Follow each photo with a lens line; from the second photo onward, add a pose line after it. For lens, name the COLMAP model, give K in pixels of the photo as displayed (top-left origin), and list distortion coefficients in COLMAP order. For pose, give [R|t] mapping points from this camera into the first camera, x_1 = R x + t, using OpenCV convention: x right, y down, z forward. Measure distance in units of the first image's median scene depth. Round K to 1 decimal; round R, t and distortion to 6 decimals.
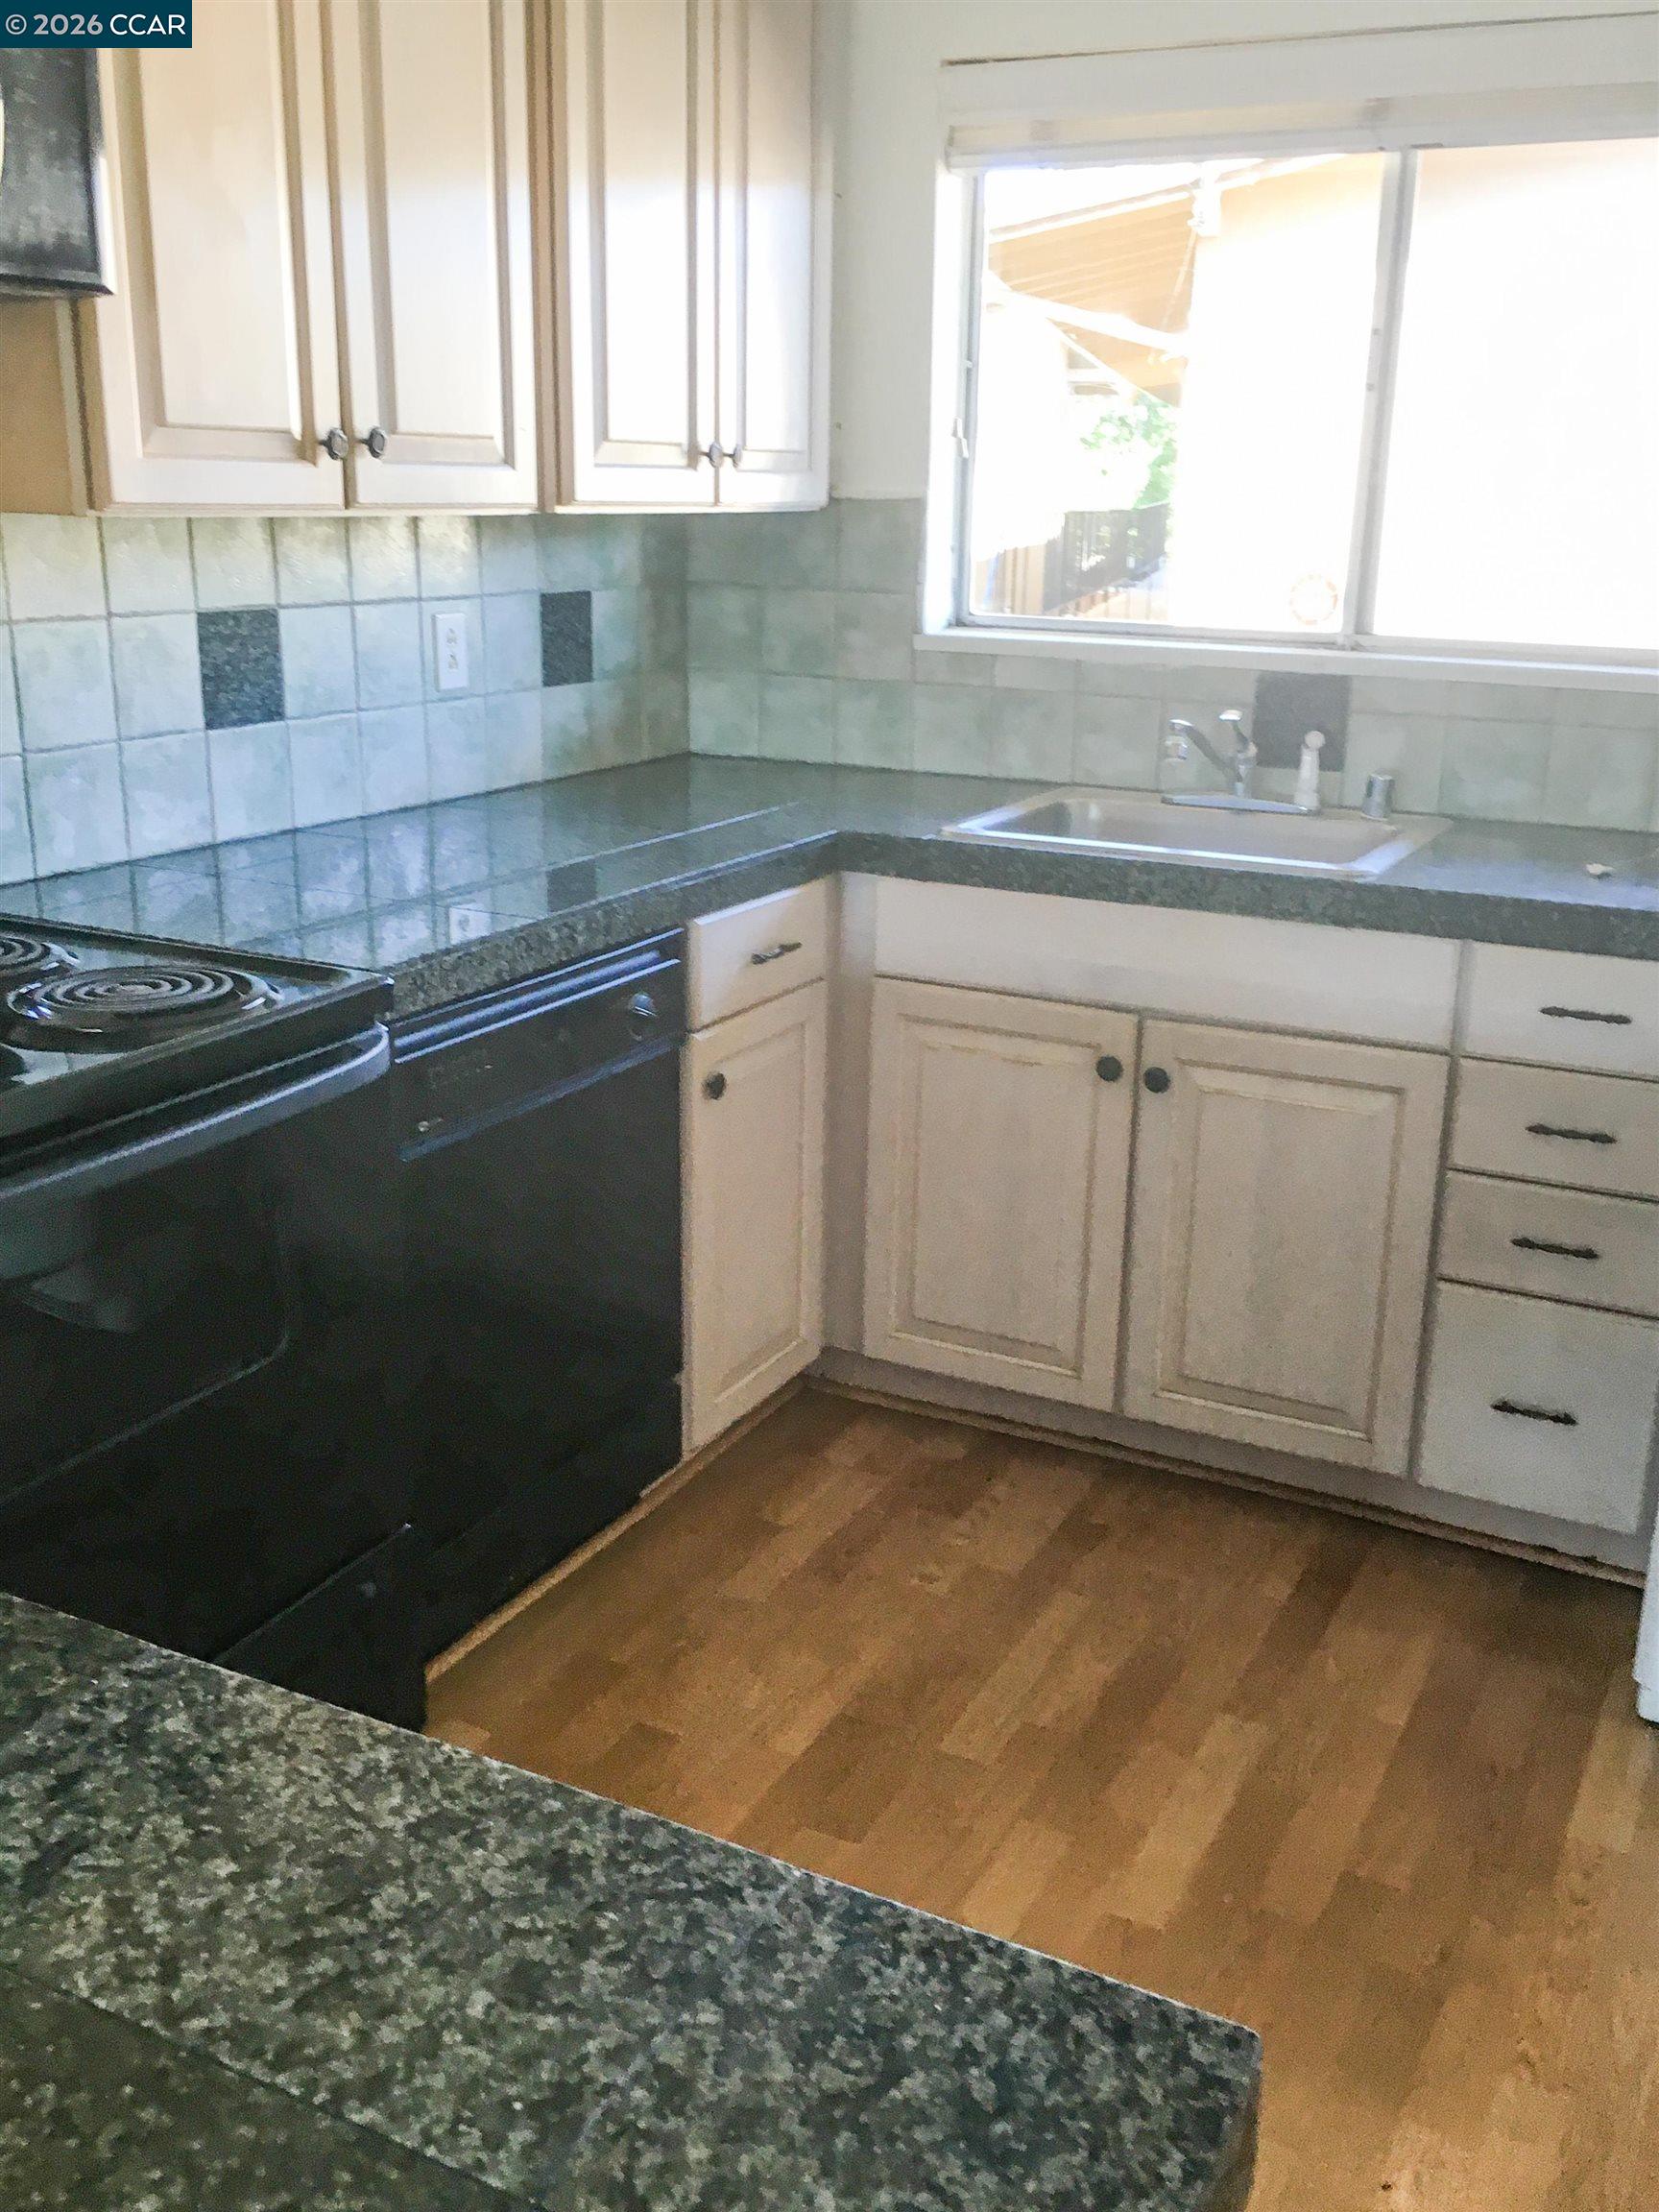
lens RADIAL K [[2047.2, 0, 881.1], [0, 2047.2, 1092.9], [0, 0, 1]] dist [0.030667, -0.013326]
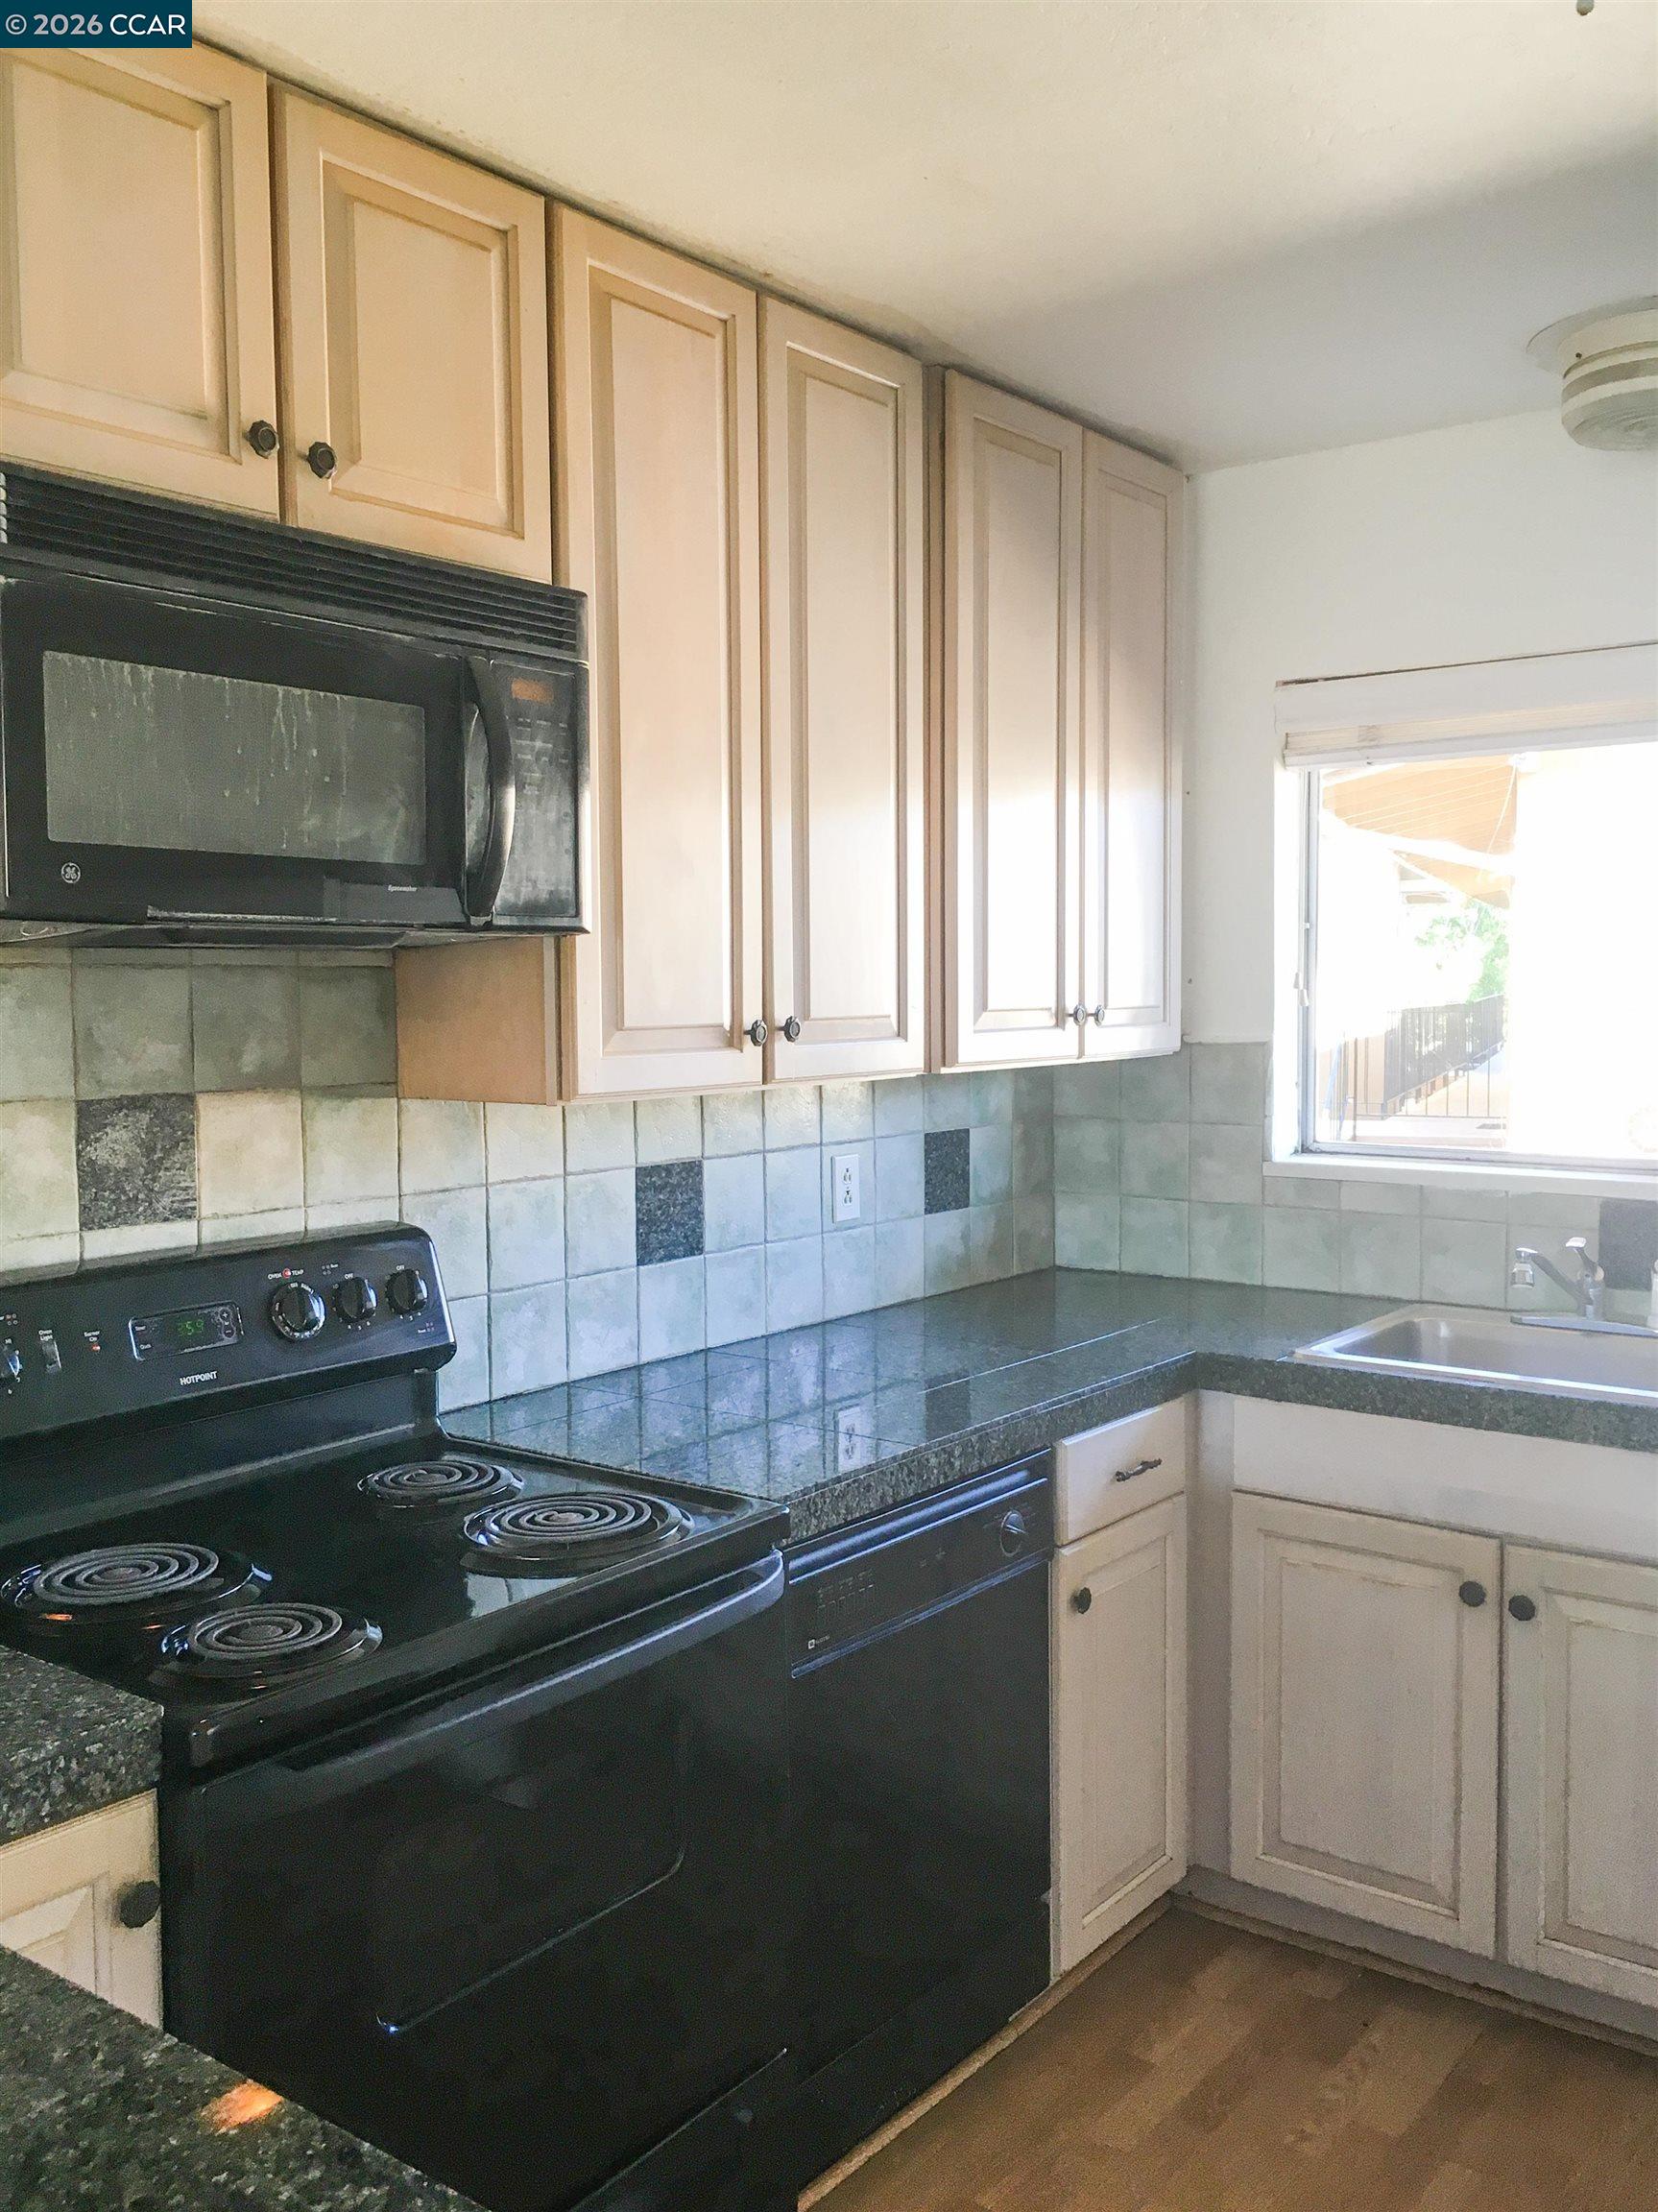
lens RADIAL K [[1908.6, 0, 861.3], [0, 1908.6, 1083.2], [0, 0, 1]] dist [0.033181, -0.005137]
pose [[0.981762, -0.018834, -0.189181, -0.000719], [-0.026023, 0.972403, -0.231853, -0.028469], [0.188327, 0.232547, 0.954177, -0.020453]]
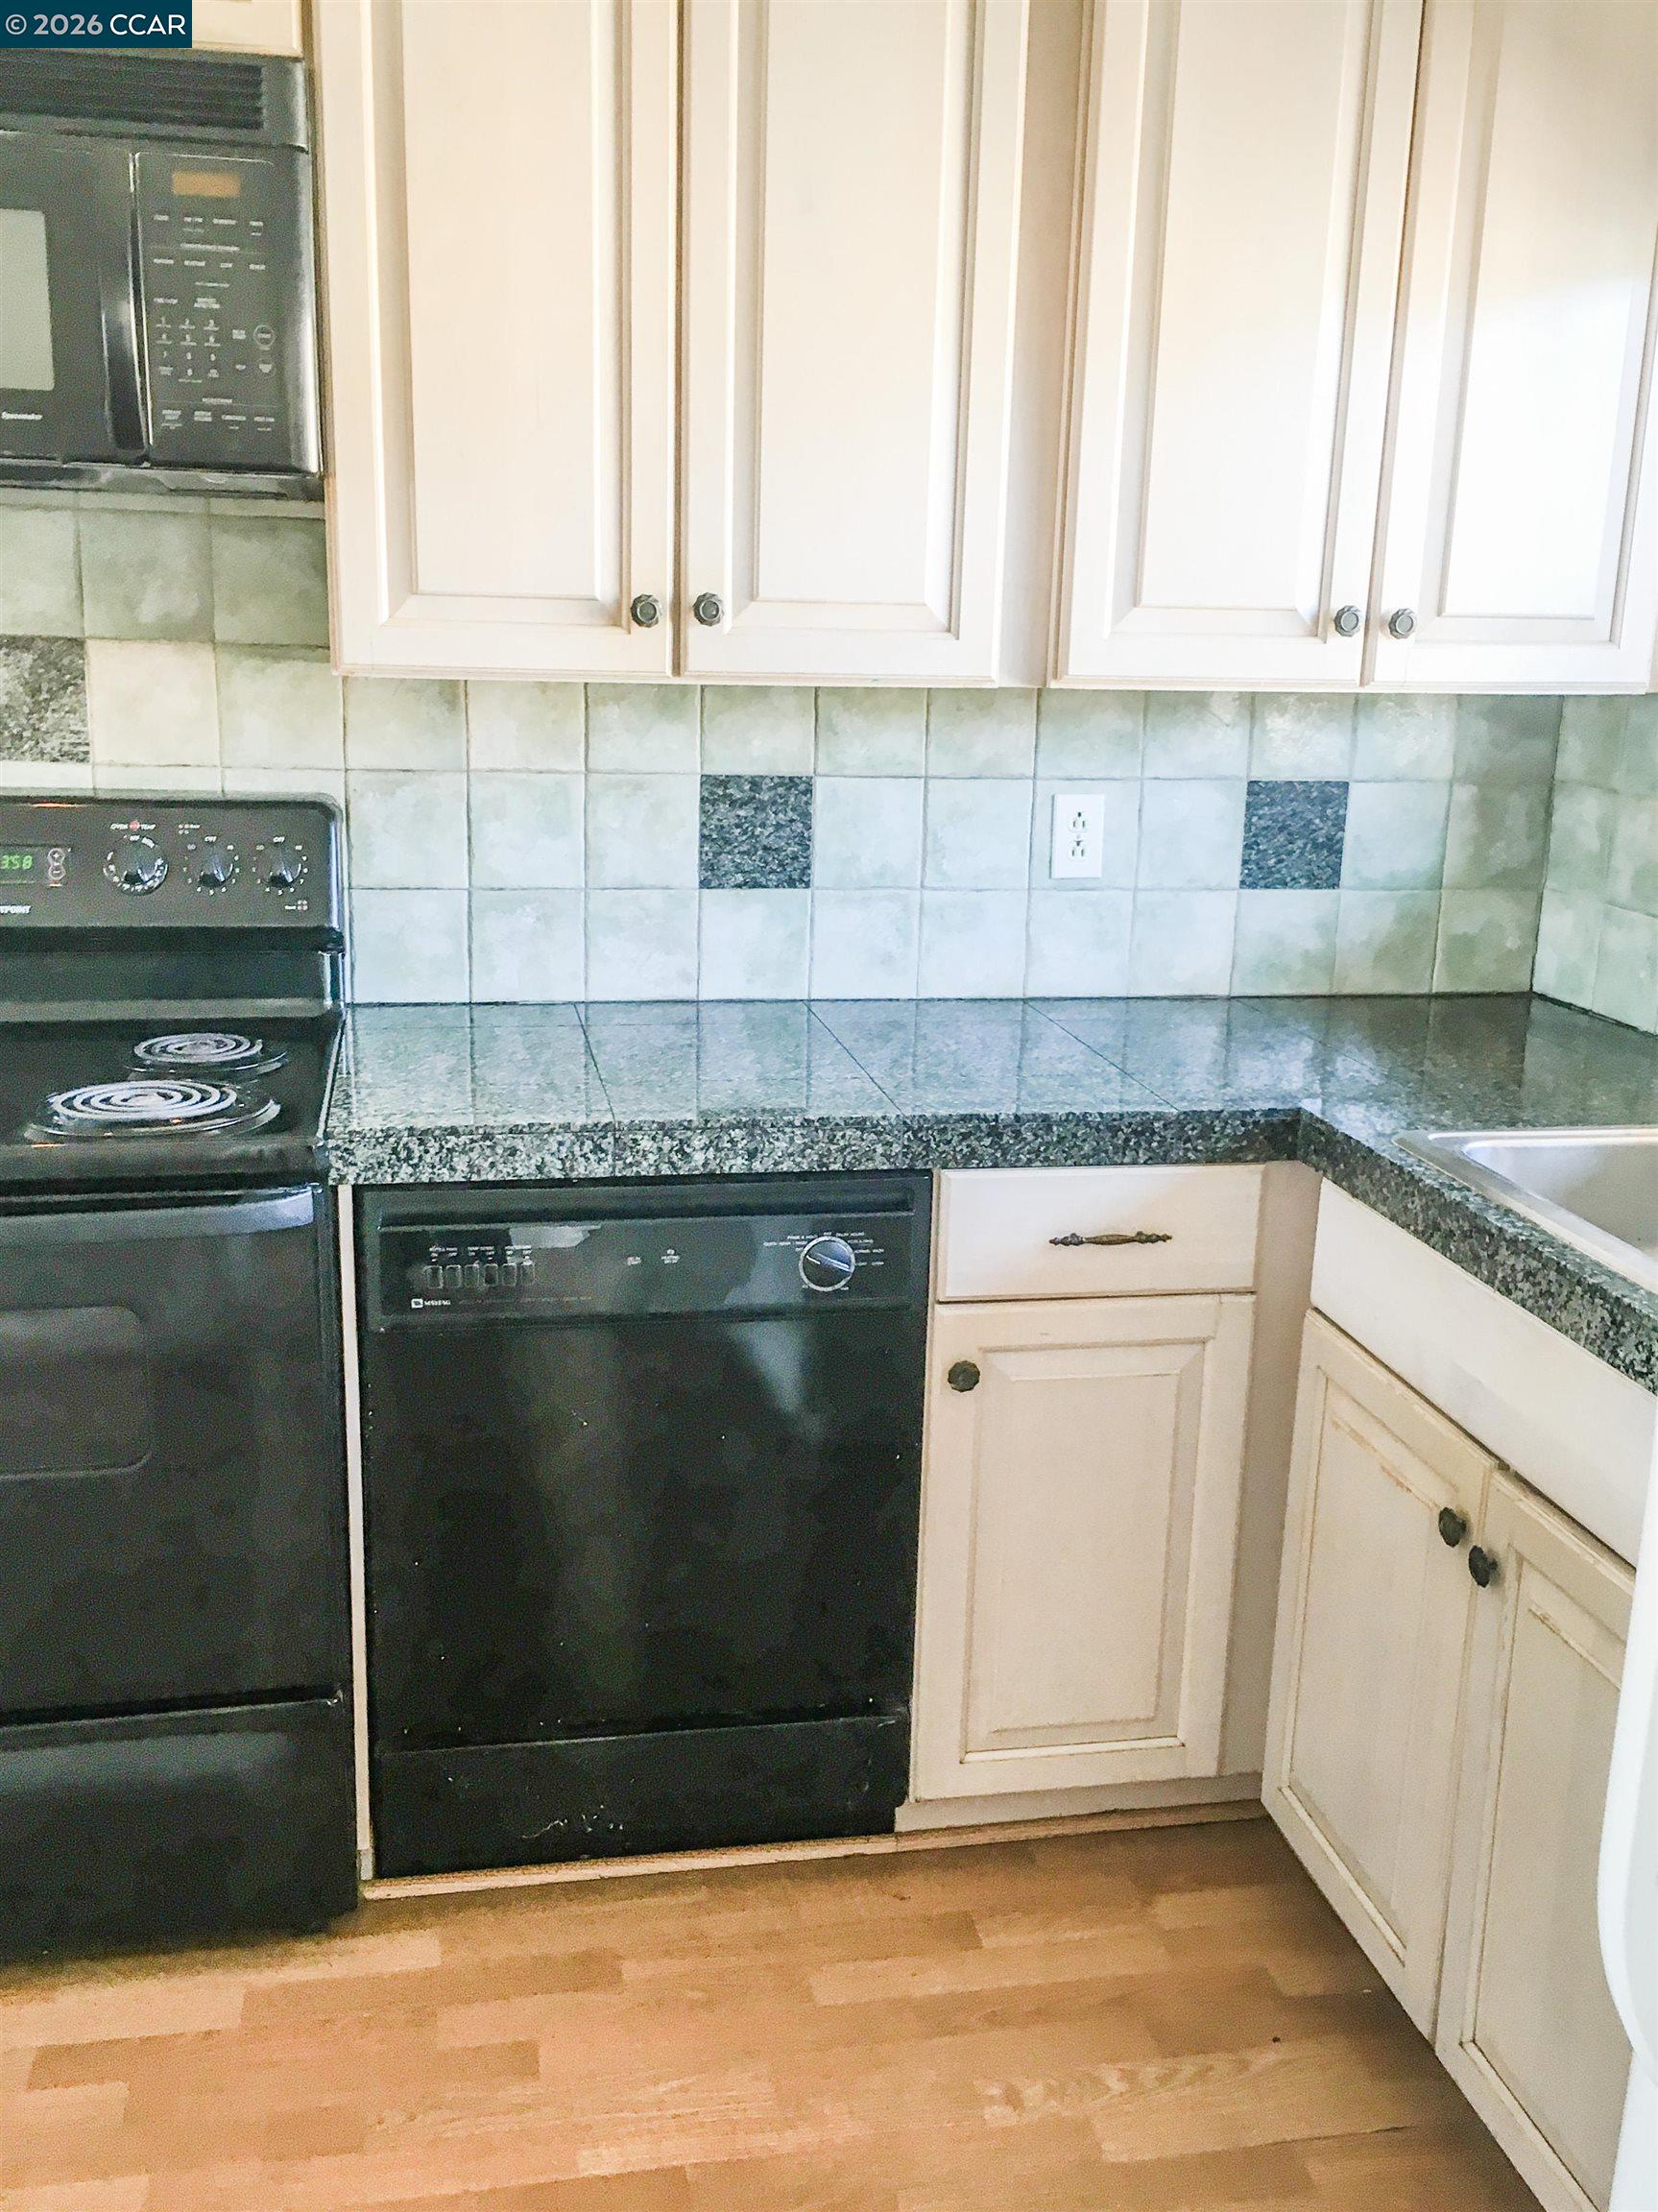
lens RADIAL K [[2059.2, 0, 829.0], [0, 2059.2, 1106.0], [0, 0, 1]] dist [0.065801, -0.004906]
pose [[0.600468, 0.188564, -0.777098, 0.473025], [-0.241824, 0.969117, 0.048299, -0.125259], [0.762207, 0.158919, 0.627524, 0.391356]]
